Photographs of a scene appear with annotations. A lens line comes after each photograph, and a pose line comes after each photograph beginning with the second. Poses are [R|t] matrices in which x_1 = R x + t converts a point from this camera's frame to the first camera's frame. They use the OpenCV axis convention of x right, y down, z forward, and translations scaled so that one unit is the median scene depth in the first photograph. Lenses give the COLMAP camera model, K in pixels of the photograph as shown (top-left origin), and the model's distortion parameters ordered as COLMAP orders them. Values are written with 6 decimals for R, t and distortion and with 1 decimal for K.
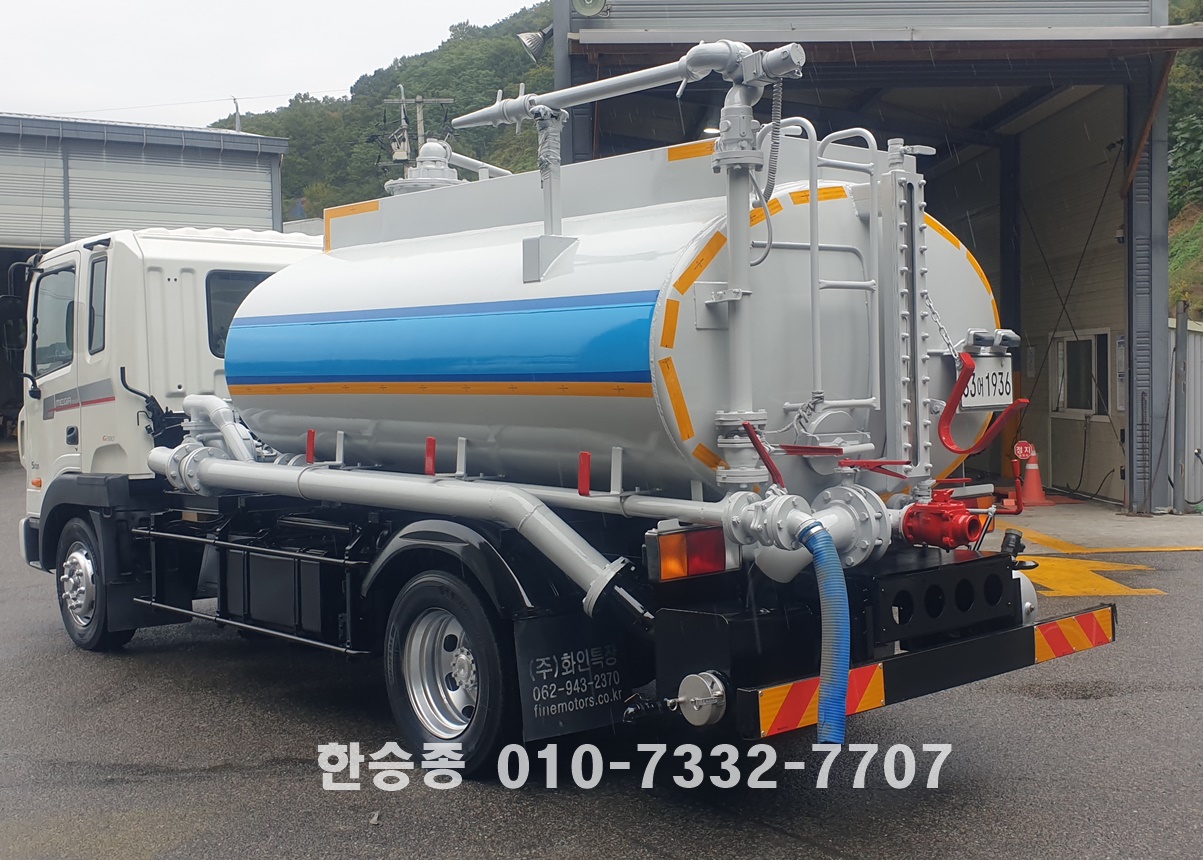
lens RADIAL K [[1338.2, 0, 601.5], [0, 1338.2, 430.0], [0, 0, 1]] dist [0.226644, 0.004508]
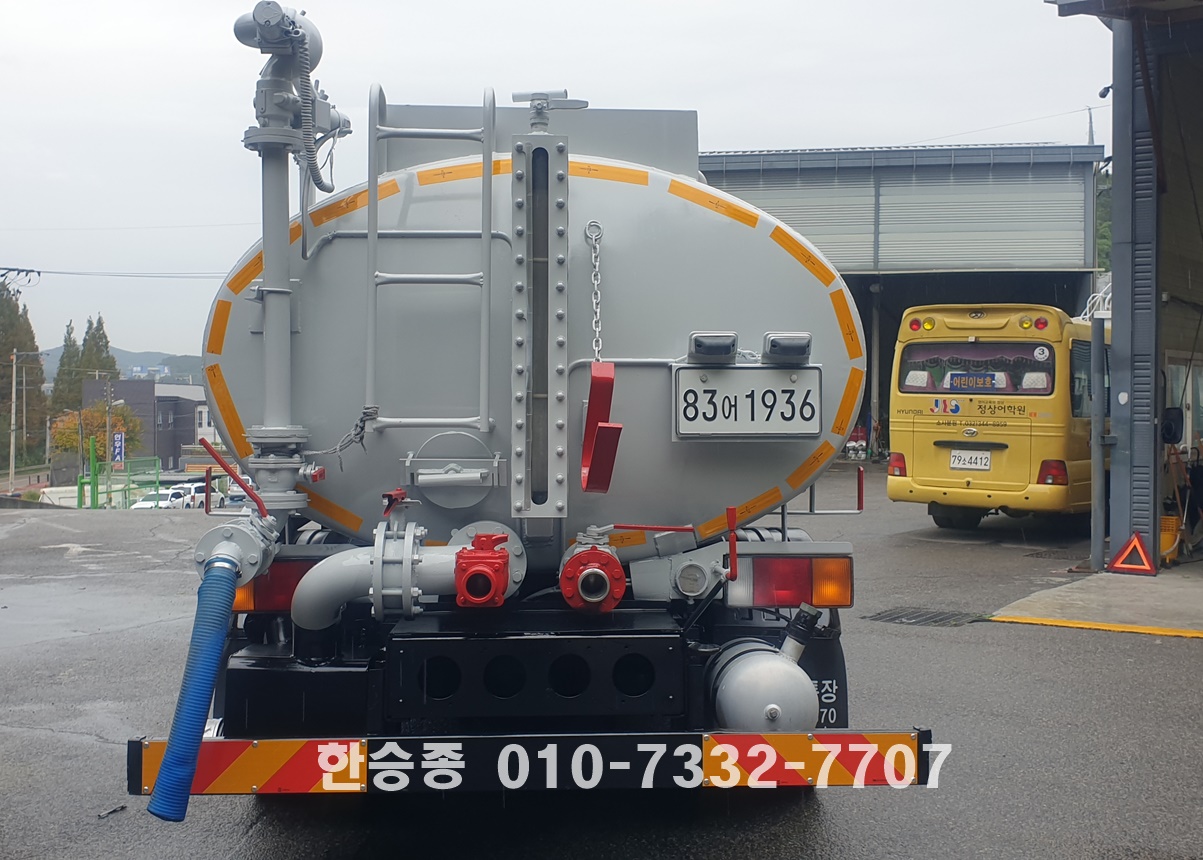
lens RADIAL K [[1400.1, 0, 601.5], [0, 1400.1, 430.0], [0, 0, 1]] dist [0.167082, -0.018555]
pose [[0.768039, 0.027811, -0.639799, 0.697277], [-0.039027, 0.999232, -0.003415, -0.013953], [0.639213, 0.027592, 0.768535, 0.353119]]
